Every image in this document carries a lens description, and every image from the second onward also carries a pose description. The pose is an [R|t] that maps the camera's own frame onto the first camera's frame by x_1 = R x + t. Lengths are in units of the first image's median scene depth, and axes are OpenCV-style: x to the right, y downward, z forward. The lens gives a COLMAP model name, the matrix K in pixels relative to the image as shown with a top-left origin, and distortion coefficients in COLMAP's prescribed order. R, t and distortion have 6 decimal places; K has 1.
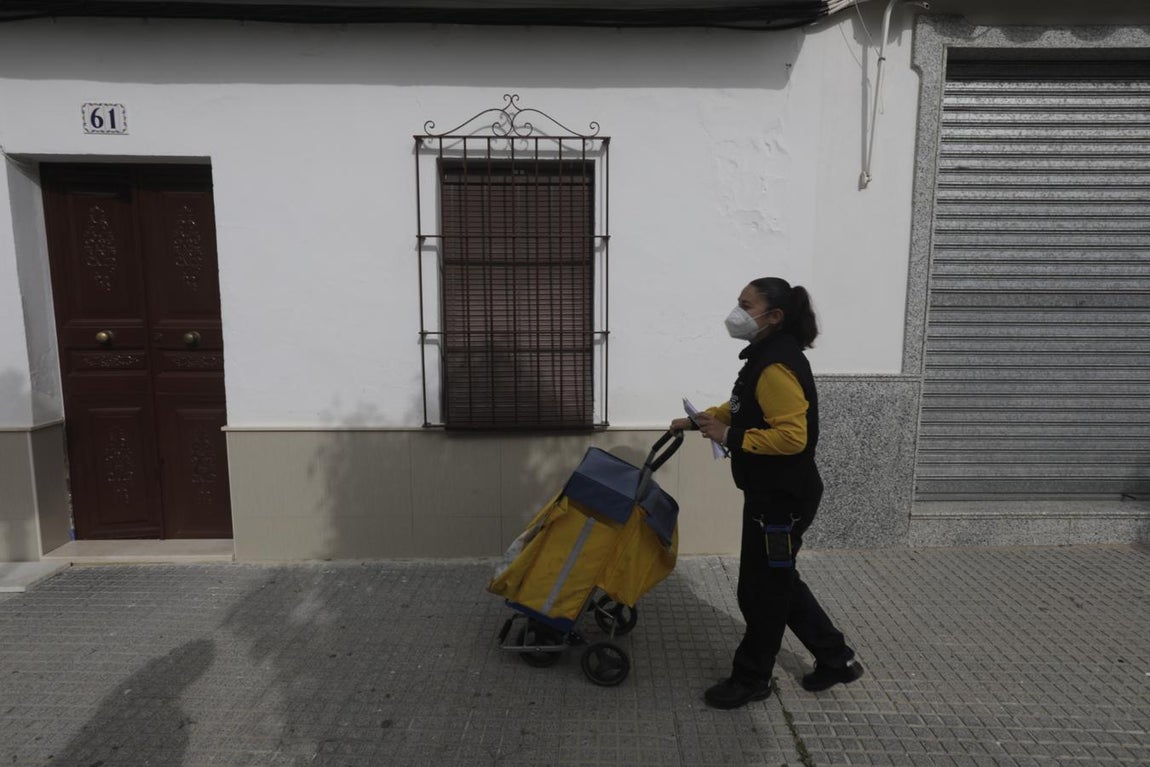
lens RADIAL K [[862.6, 0, 579.1], [0, 862.6, 383.0], [0, 0, 1]] dist [-0.037395, 0.095097]
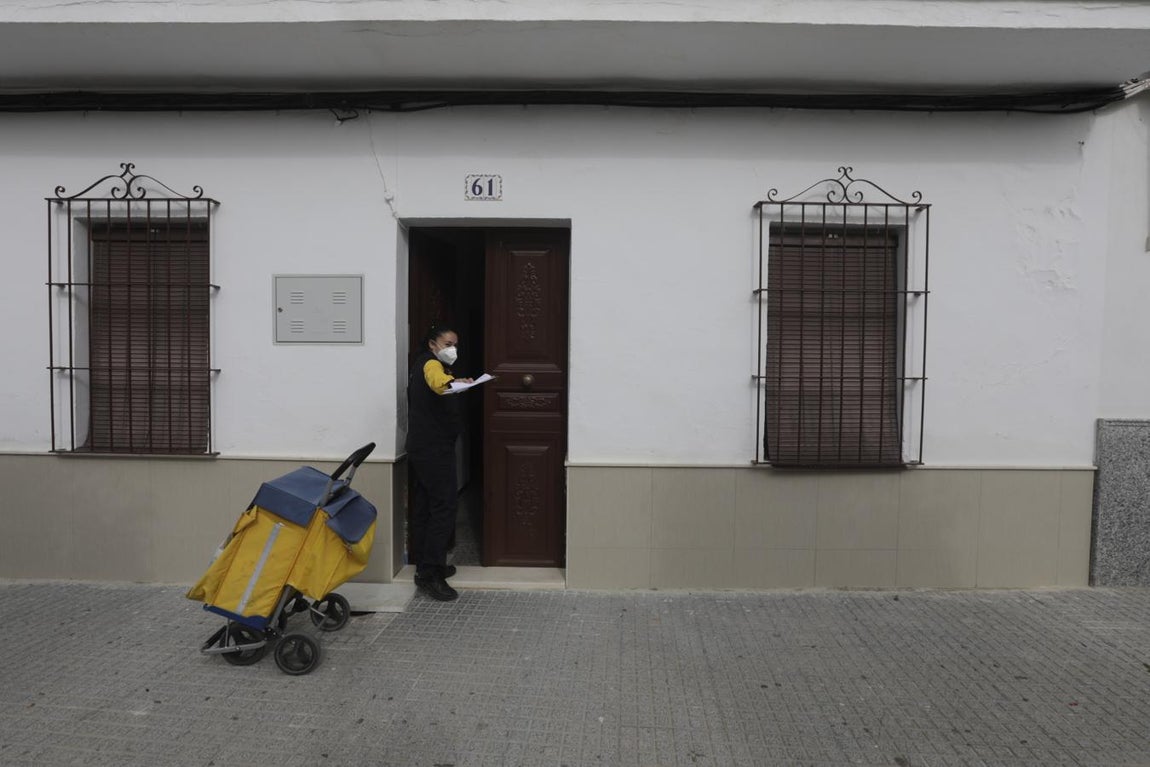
lens RADIAL K [[799.7, 0, 575.3], [0, 799.7, 332.4], [0, 0, 1]] dist [-0.105763, 0.120706]
pose [[0.999107, 0.008140, -0.041464, -0.369370], [-0.012781, 0.993523, -0.112912, 0.000921], [0.040277, 0.113341, 0.992739, -0.016418]]
